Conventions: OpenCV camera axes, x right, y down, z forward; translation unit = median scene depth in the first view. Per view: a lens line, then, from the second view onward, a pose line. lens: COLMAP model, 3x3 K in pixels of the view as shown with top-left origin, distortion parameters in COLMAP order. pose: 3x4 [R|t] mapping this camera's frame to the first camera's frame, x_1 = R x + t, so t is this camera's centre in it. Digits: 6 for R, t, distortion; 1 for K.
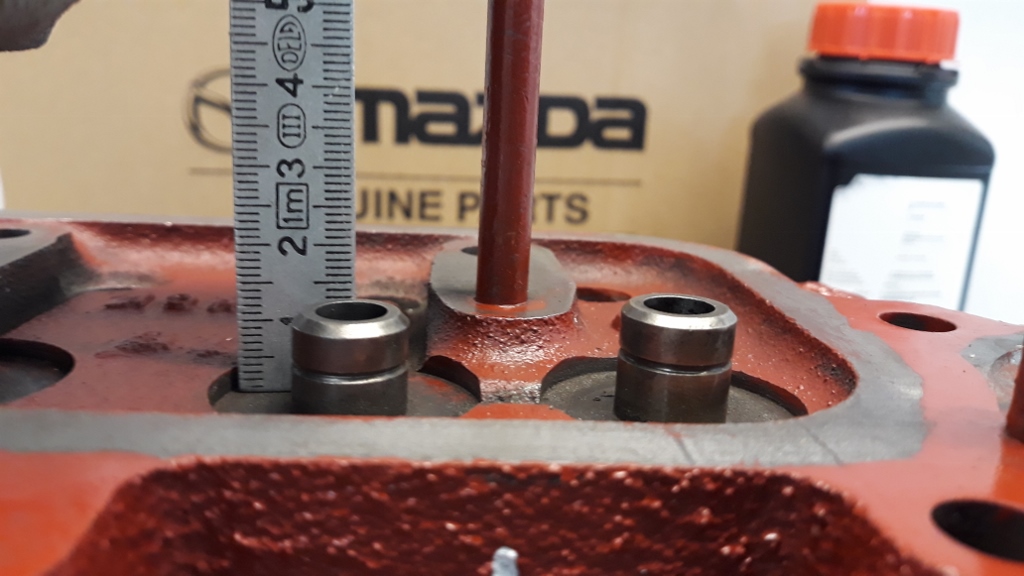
lens RADIAL K [[830.6, 0, 515.8], [0, 830.6, 283.1], [0, 0, 1]] dist [-0.028081, -0.005278]
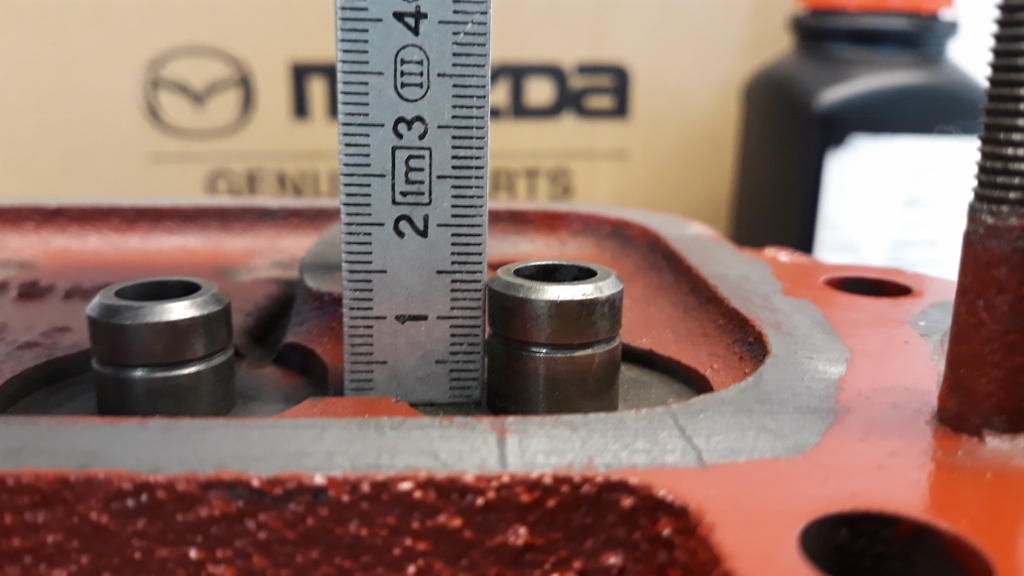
lens RADIAL K [[836.2, 0, 512.0], [0, 836.2, 288.0], [0, 0, 1]] dist [0.091687, -0.336379]
pose [[0.999285, -0.028039, -0.025345, 0.243069], [0.028672, 0.999277, 0.024960, 0.028666], [0.024627, -0.025669, 0.999367, 0.214687]]
